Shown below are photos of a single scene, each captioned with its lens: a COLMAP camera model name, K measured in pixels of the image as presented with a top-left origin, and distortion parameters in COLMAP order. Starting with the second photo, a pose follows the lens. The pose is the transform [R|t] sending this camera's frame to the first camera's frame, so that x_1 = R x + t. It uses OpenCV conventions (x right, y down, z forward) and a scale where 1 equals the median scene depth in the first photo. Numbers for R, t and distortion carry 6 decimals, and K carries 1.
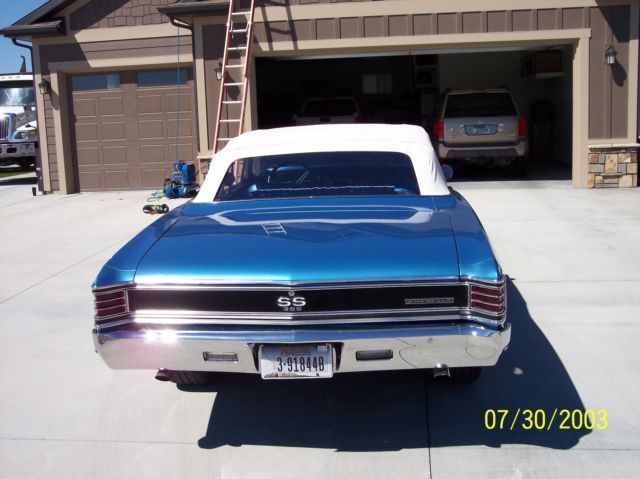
lens RADIAL K [[748.0, 0, 347.1], [0, 748.0, 227.6], [0, 0, 1]] dist [-0.055572, 0.000000]
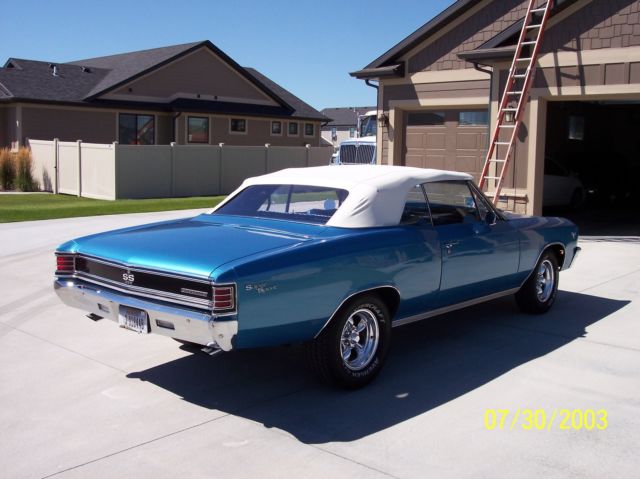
lens RADIAL K [[748.0, 0, 320.7], [0, 748.0, 236.2], [0, 0, 1]] dist [-0.055572, 0.000000]
pose [[0.805761, 0.121741, -0.579593, 0.242058], [-0.142266, 0.989777, 0.010118, -0.011160], [0.574899, 0.074304, 0.814844, 0.004180]]
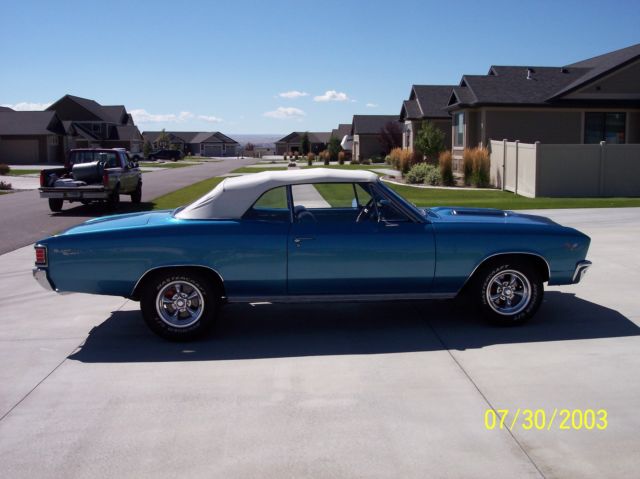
lens RADIAL K [[748.0, 0, 324.4], [0, 748.0, 240.9], [0, 0, 1]] dist [-0.055572, 0.000000]
pose [[0.151664, 0.167271, -0.974176, 0.511752], [-0.155799, 0.977302, 0.143552, -0.079466], [0.976076, 0.130004, 0.174282, 0.308108]]
